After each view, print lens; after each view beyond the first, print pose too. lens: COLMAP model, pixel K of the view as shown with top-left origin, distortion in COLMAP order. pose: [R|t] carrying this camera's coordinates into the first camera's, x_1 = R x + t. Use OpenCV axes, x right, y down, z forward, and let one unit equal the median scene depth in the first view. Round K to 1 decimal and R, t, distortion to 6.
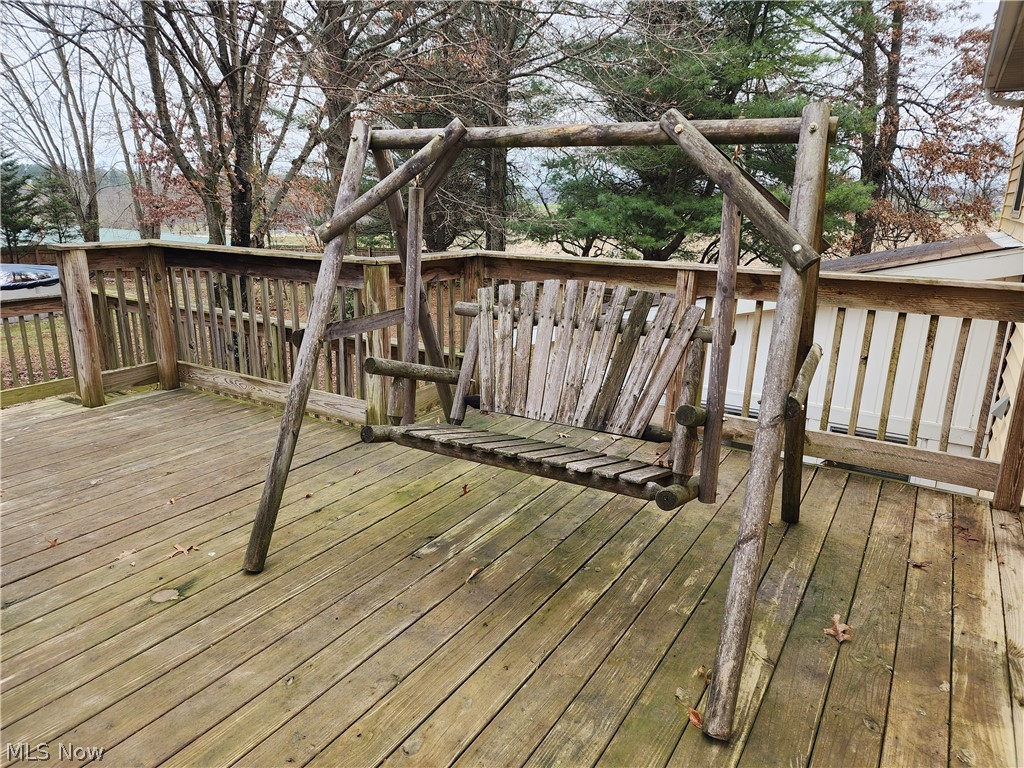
lens RADIAL K [[697.3, 0, 512.0], [0, 697.3, 384.0], [0, 0, 1]] dist [0.069555, -0.053057]
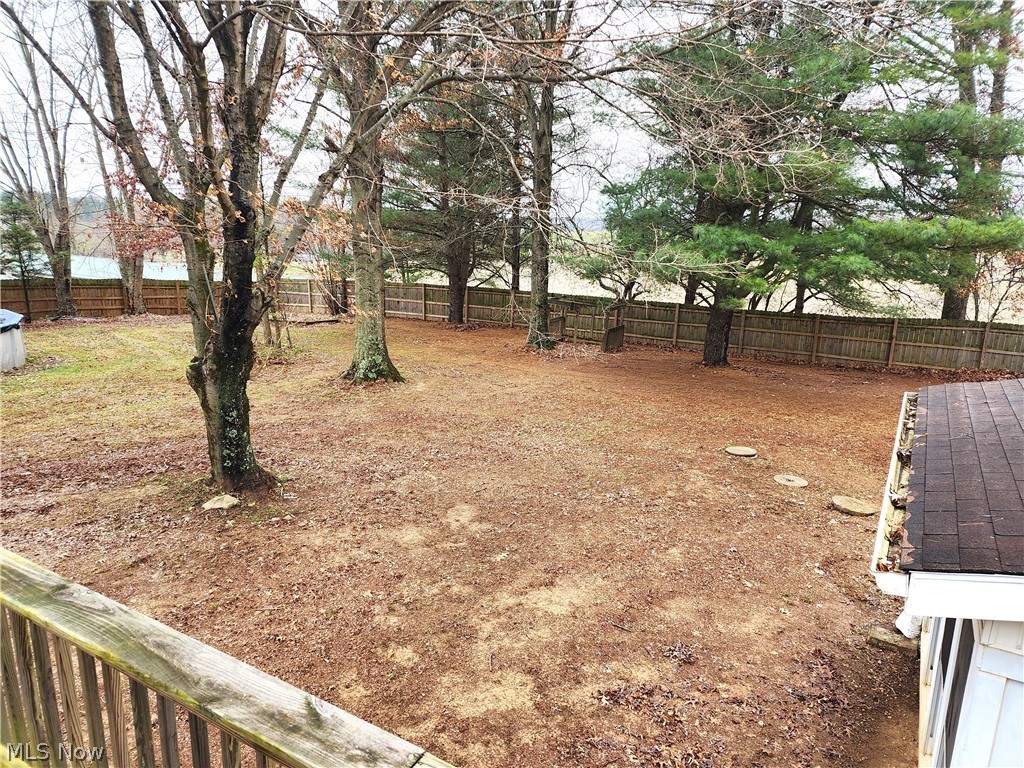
lens RADIAL K [[685.7, 0, 517.5], [0, 685.7, 380.8], [0, 0, 1]] dist [0.083483, -0.069032]
pose [[0.999783, 0.000524, 0.020826, -0.060809], [0.000301, 0.999215, -0.039615, -0.043569], [-0.020830, 0.039612, 0.998998, 0.156258]]
